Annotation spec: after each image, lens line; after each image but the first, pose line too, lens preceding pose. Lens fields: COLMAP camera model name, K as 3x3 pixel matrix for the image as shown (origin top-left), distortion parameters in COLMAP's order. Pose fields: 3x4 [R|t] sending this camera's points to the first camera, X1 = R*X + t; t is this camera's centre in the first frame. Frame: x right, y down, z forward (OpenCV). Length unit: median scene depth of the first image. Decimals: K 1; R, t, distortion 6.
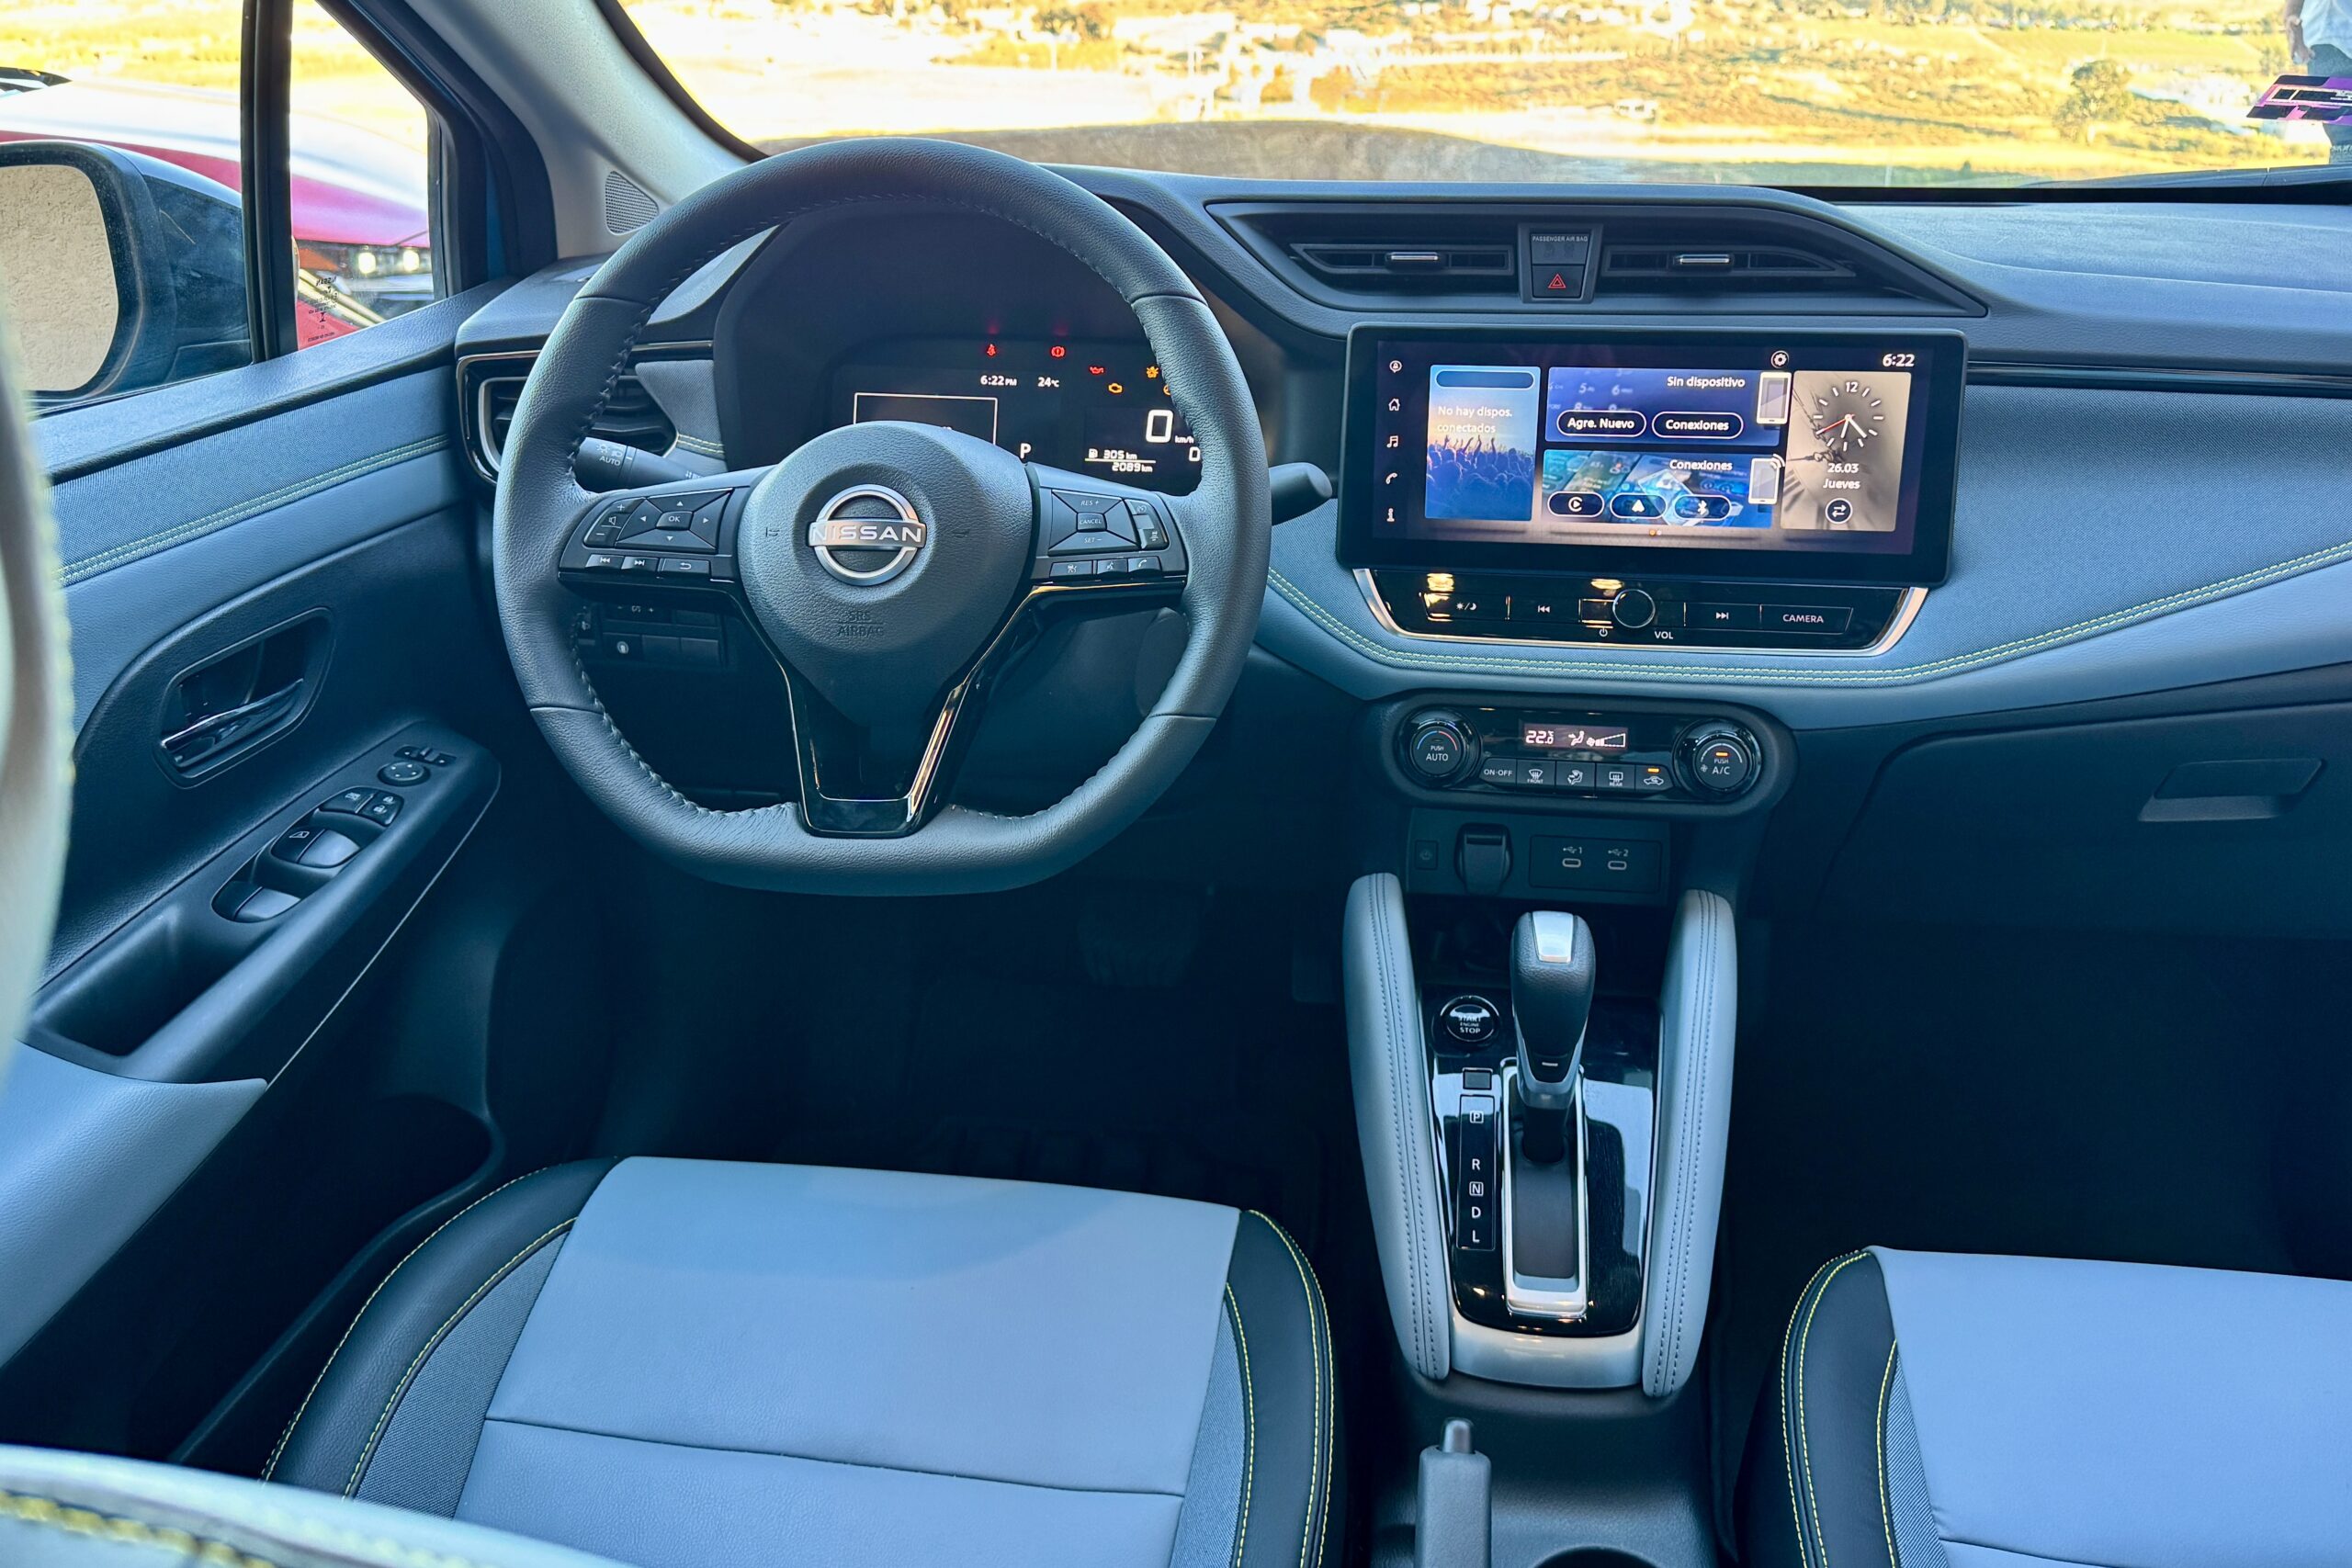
lens RADIAL K [[2110.8, 0, 1182.2], [0, 2110.8, 698.0], [0, 0, 1]] dist [0.095140, -0.002816]
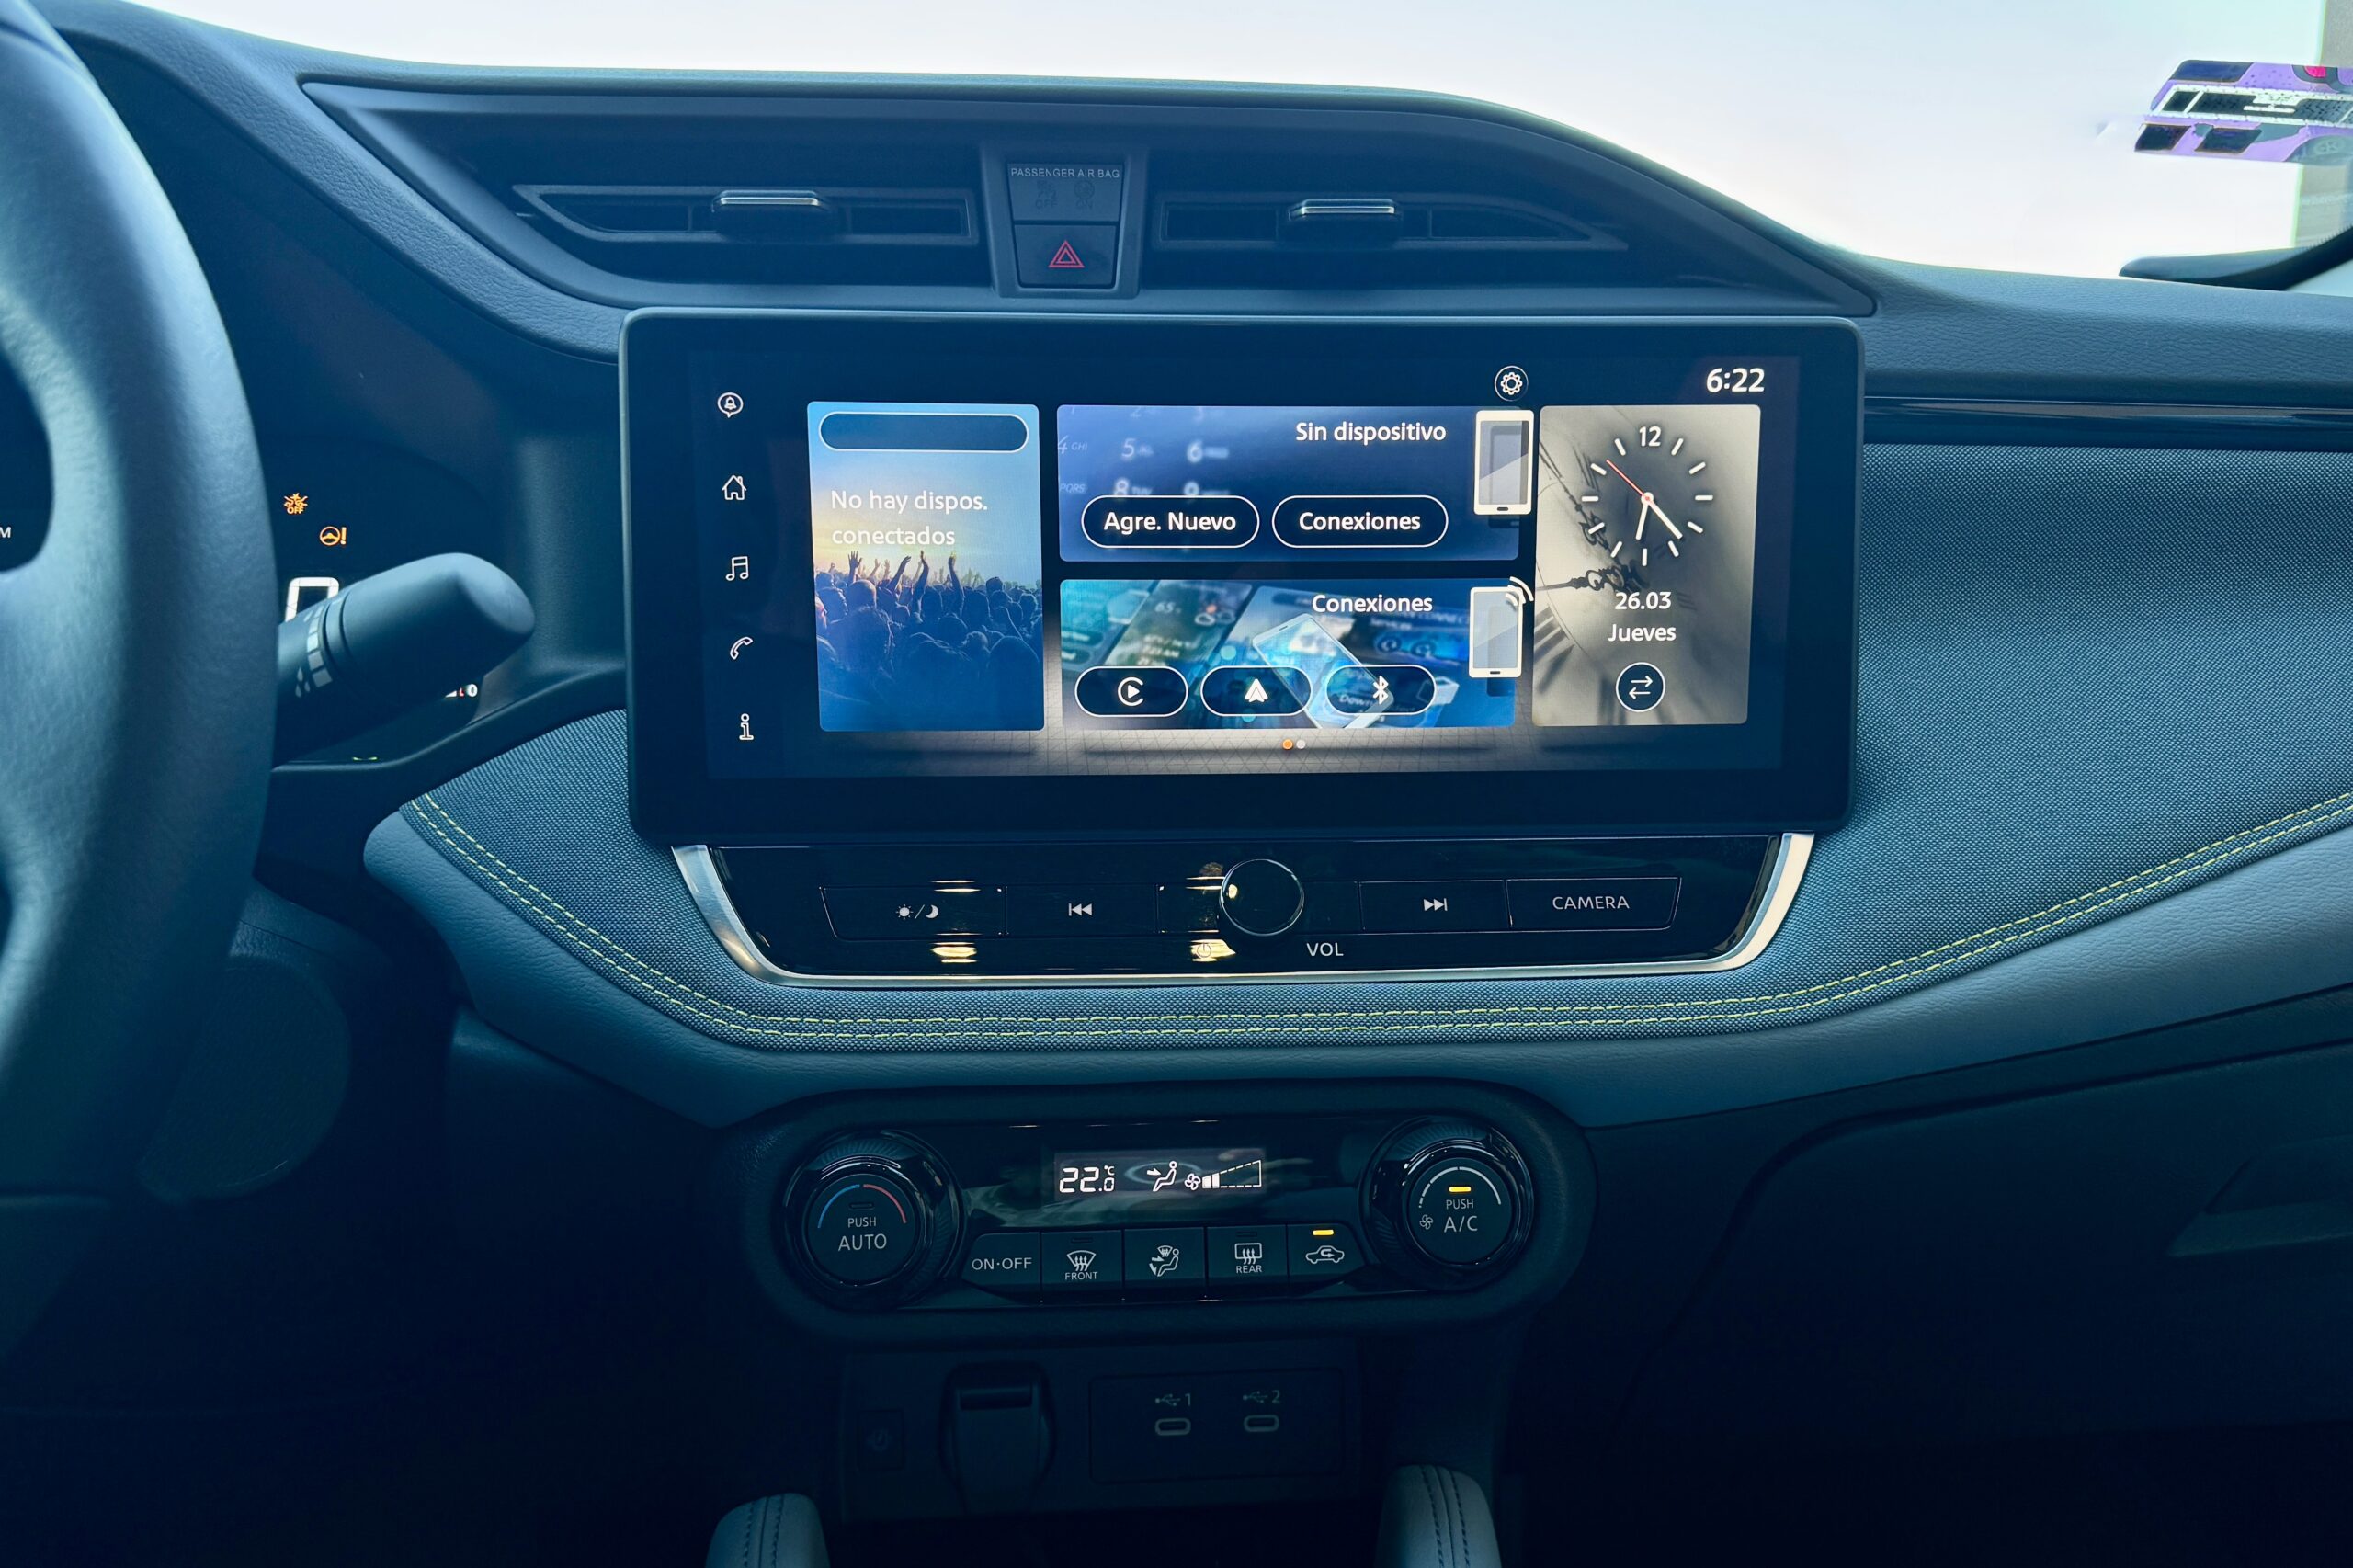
lens RADIAL K [[2070.0, 0, 1264.0], [0, 2070.0, 875.9], [0, 0, 1]] dist [0.197528, -0.441639]
pose [[0.975168, -0.039933, 0.217837, 0.111183], [0.065700, 0.991494, -0.112354, 0.006234], [-0.211498, 0.123876, 0.969496, 0.543160]]
